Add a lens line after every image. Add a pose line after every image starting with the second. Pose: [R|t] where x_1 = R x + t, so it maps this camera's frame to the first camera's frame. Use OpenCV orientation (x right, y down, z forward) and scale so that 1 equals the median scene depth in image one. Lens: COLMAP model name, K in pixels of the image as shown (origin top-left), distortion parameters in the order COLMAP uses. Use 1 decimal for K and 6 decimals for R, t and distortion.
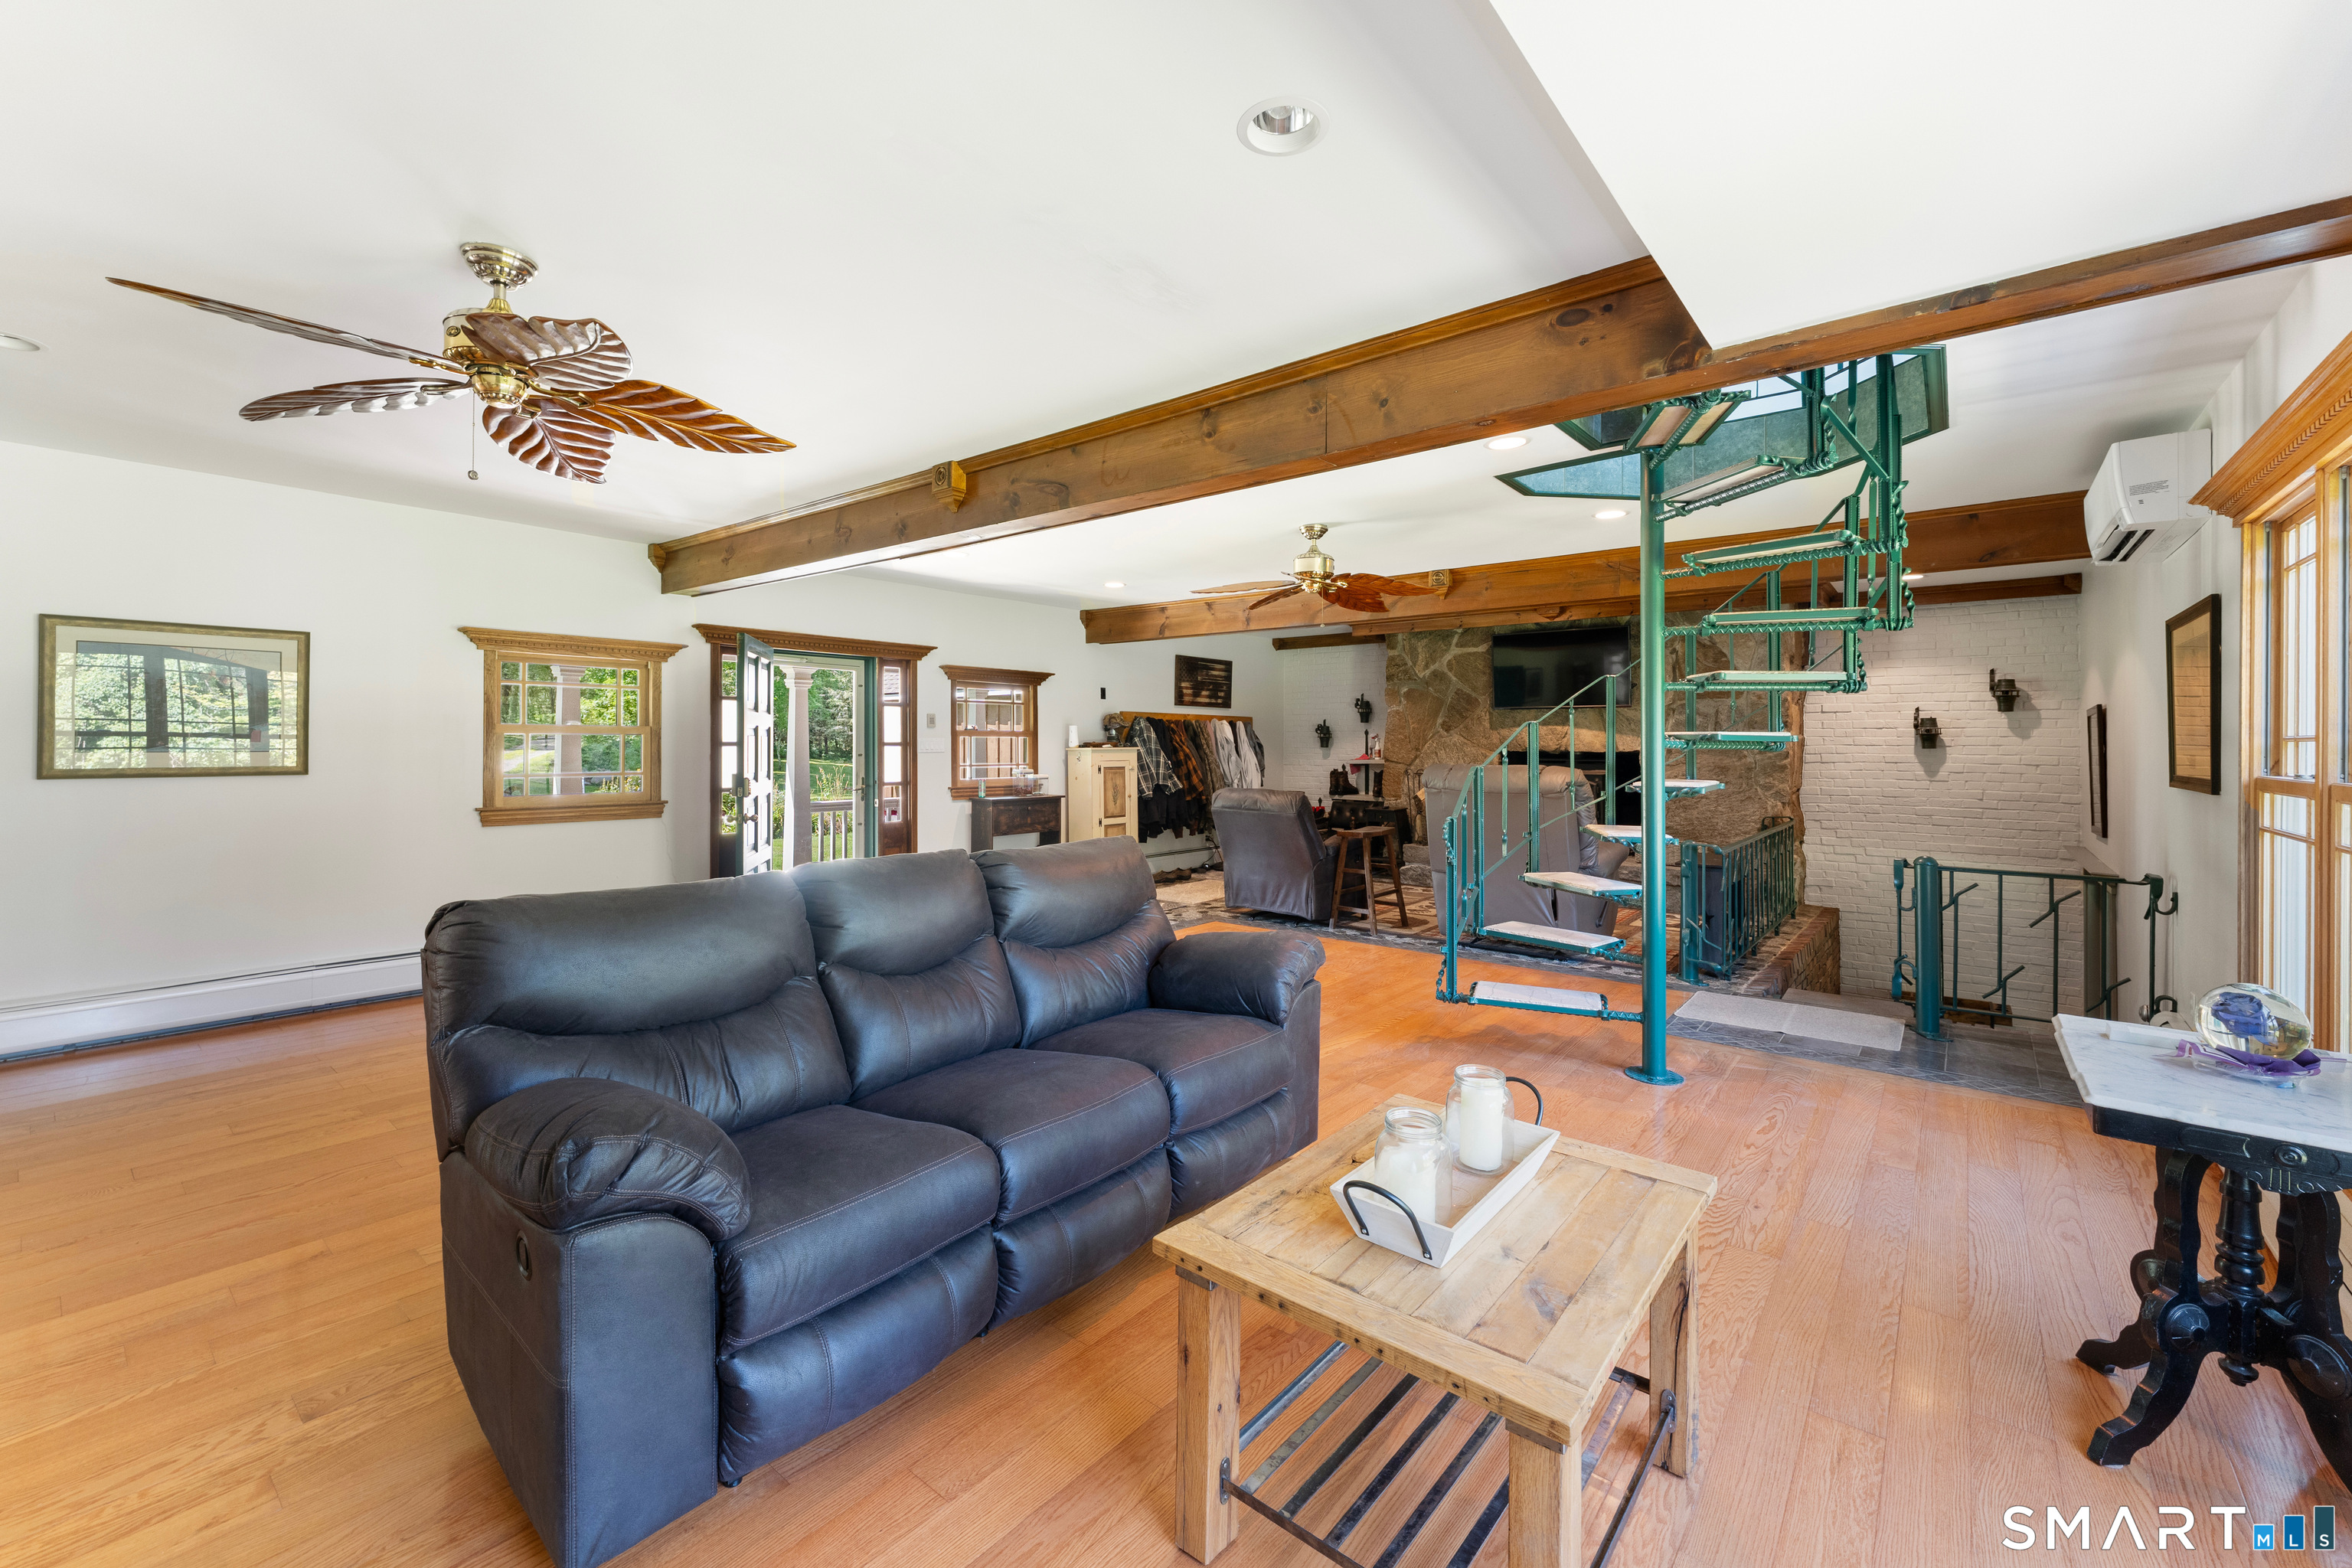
lens RADIAL K [[951.7, 0, 1179.9], [0, 951.7, 748.0], [0, 0, 1]] dist [0.002443, -0.000643]
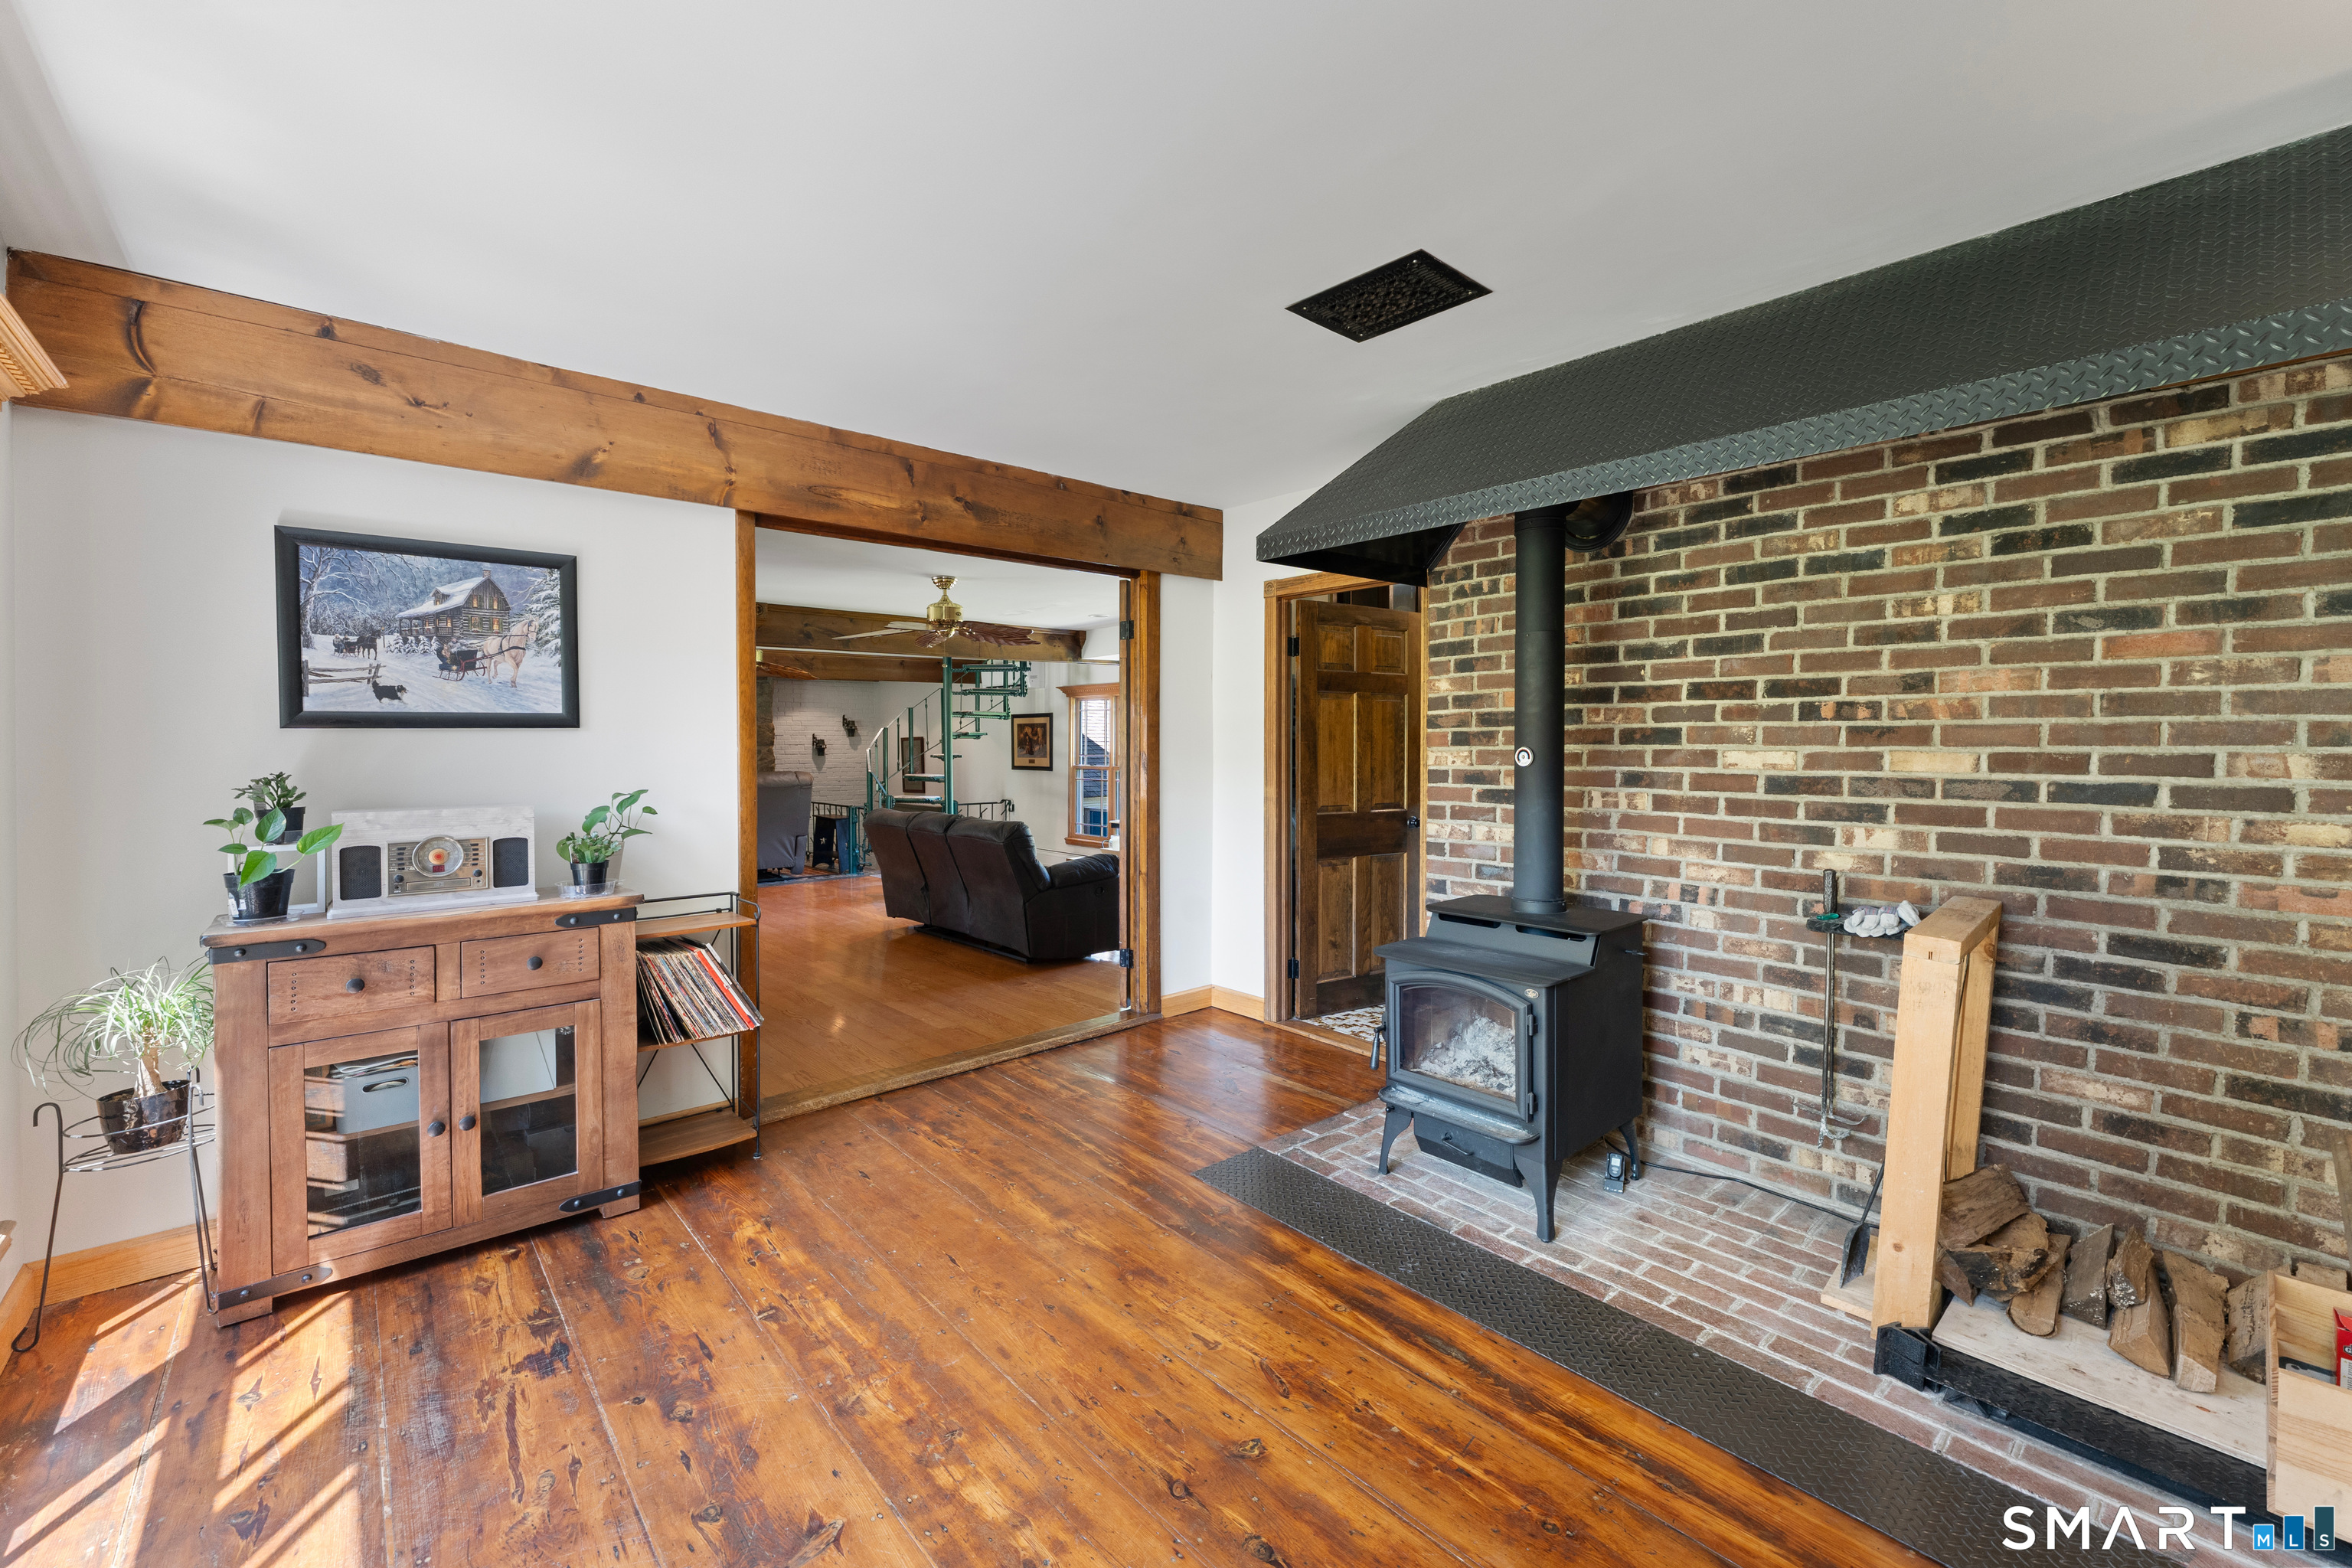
lens RADIAL K [[954.6, 0, 1179.6], [0, 954.6, 735.6], [0, 0, 1]] dist [-0.001570, -0.000357]
pose [[0.160219, 0.001133, 0.987081, -0.948351], [0.009323, 0.999953, -0.002661, -0.026847], [-0.987038, 0.009629, 0.160200, -0.004727]]
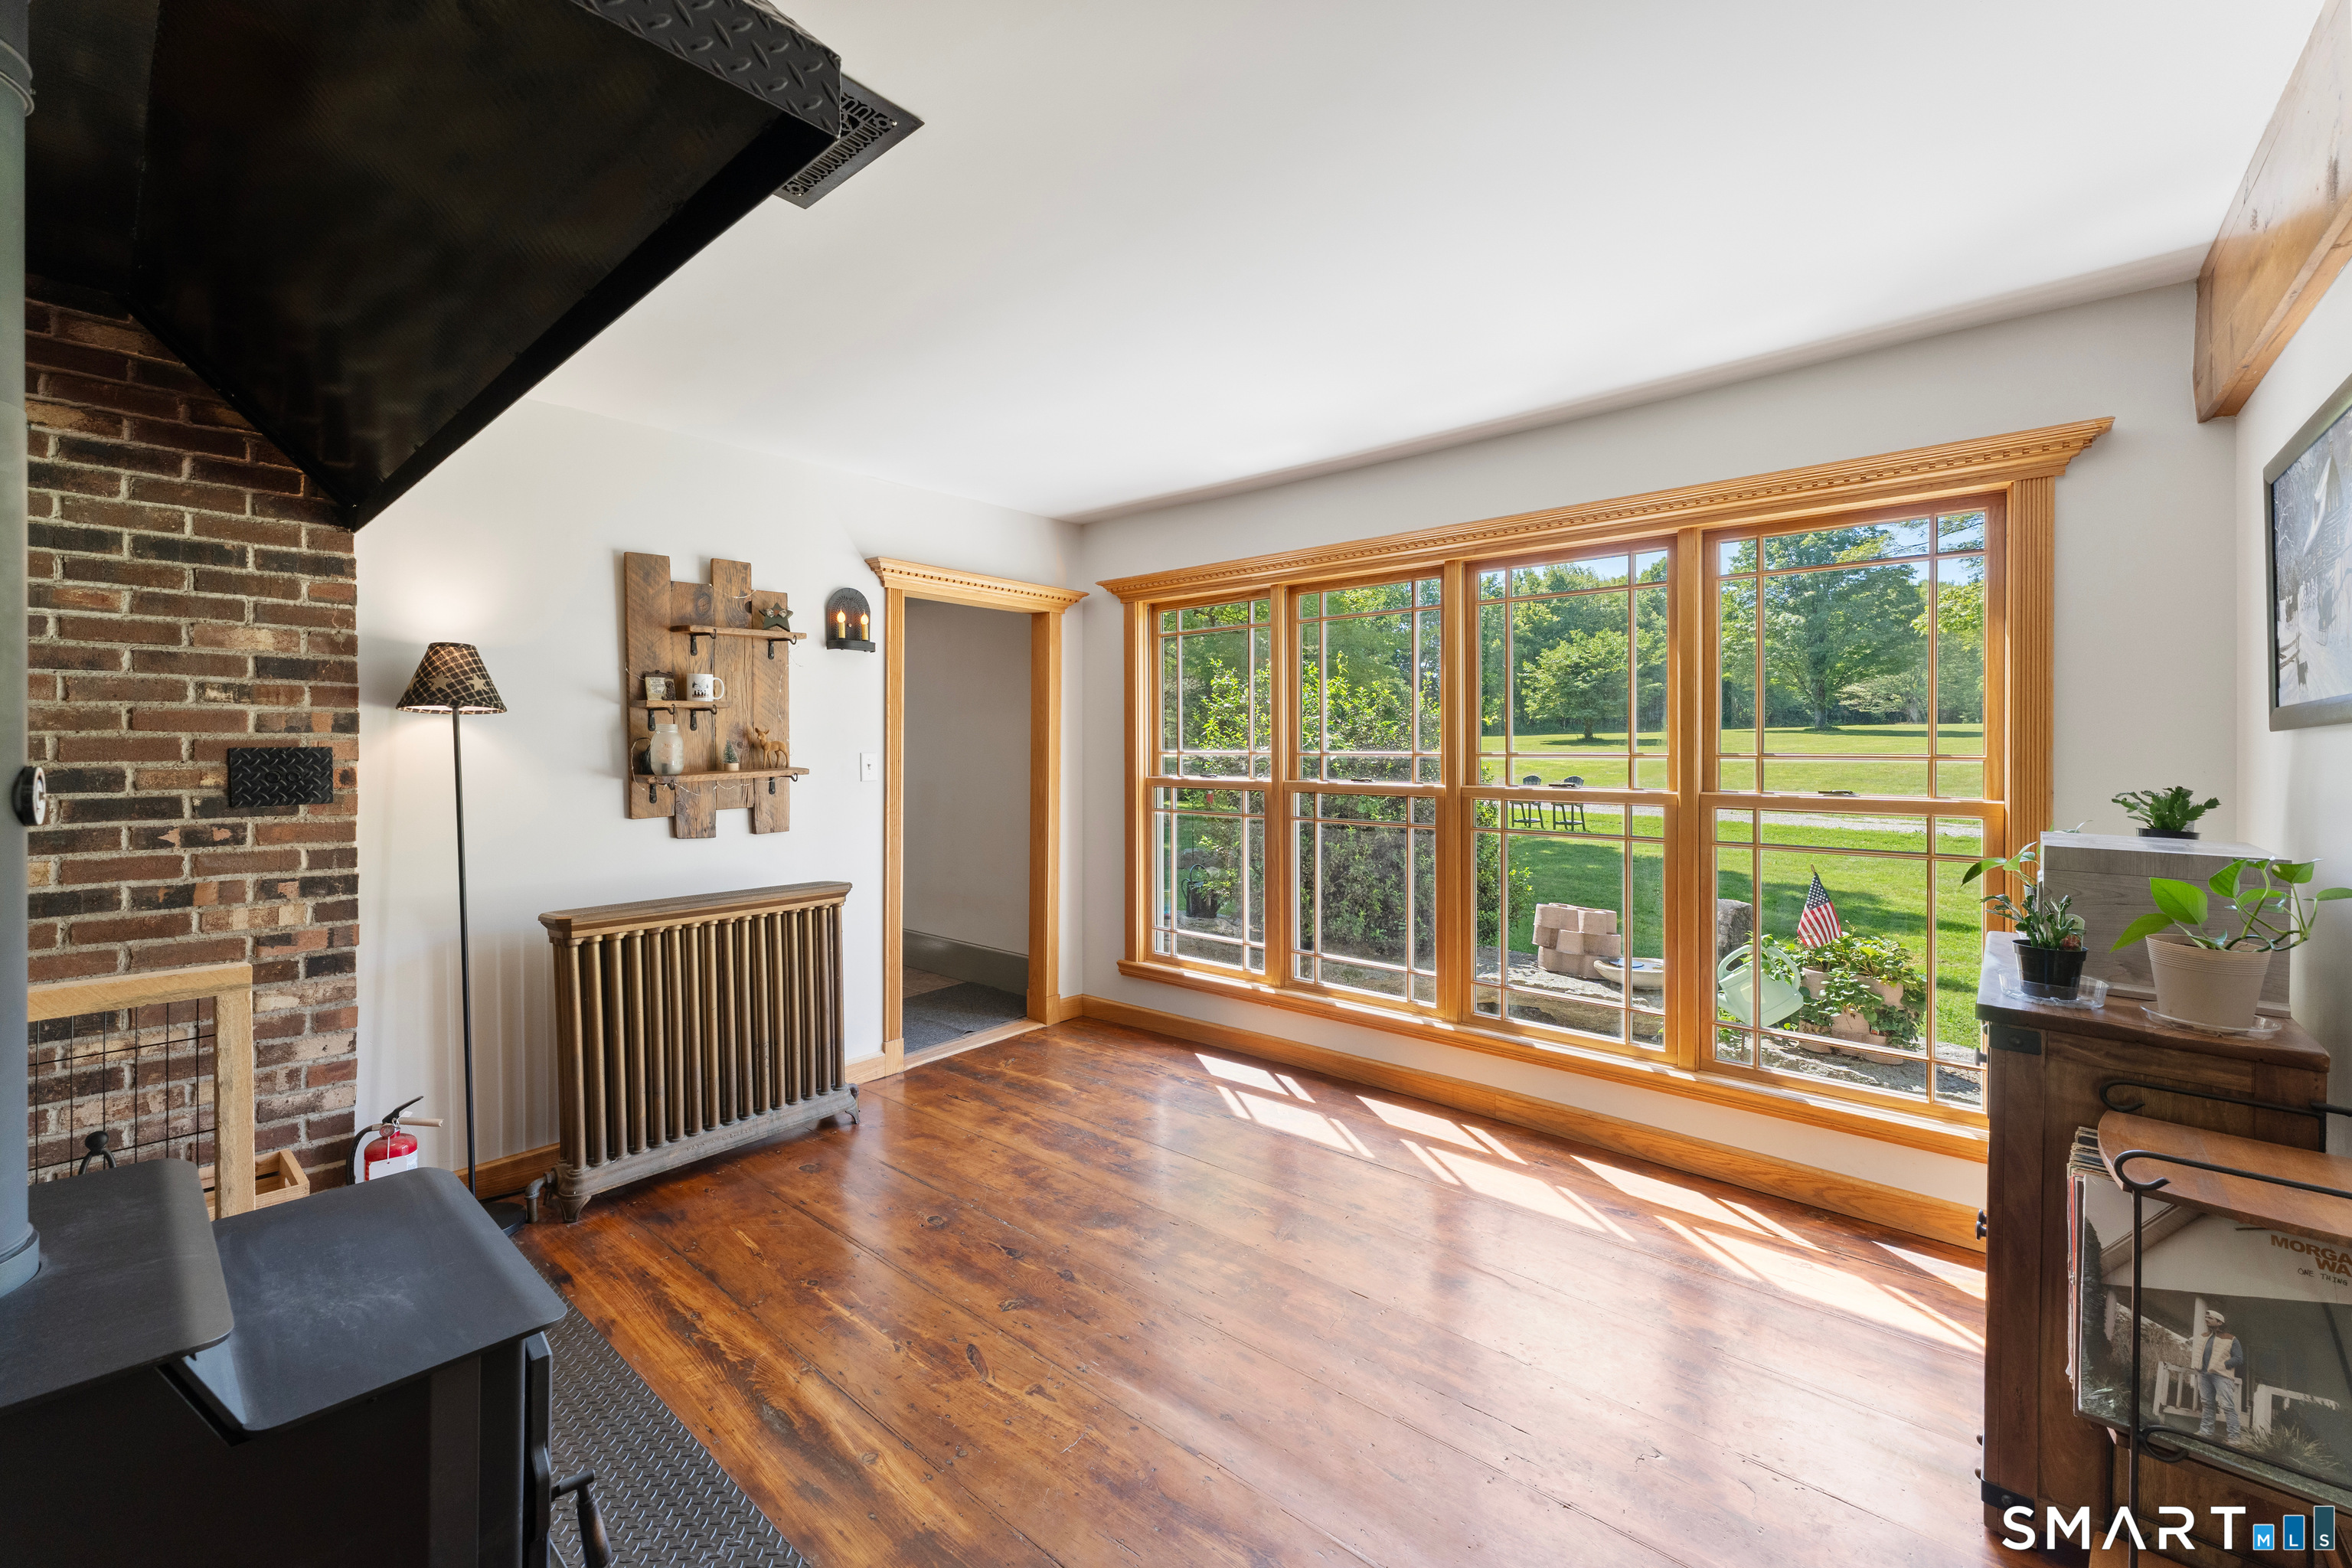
lens RADIAL K [[960.1, 0, 1175.6], [0, 960.1, 745.1], [0, 0, 1]] dist [-0.001390, -0.000211]
pose [[-0.016861, -0.009436, -0.999813, -0.418929], [-0.007242, 0.999930, -0.009315, -0.024842], [0.999832, 0.007083, -0.016928, 0.071891]]
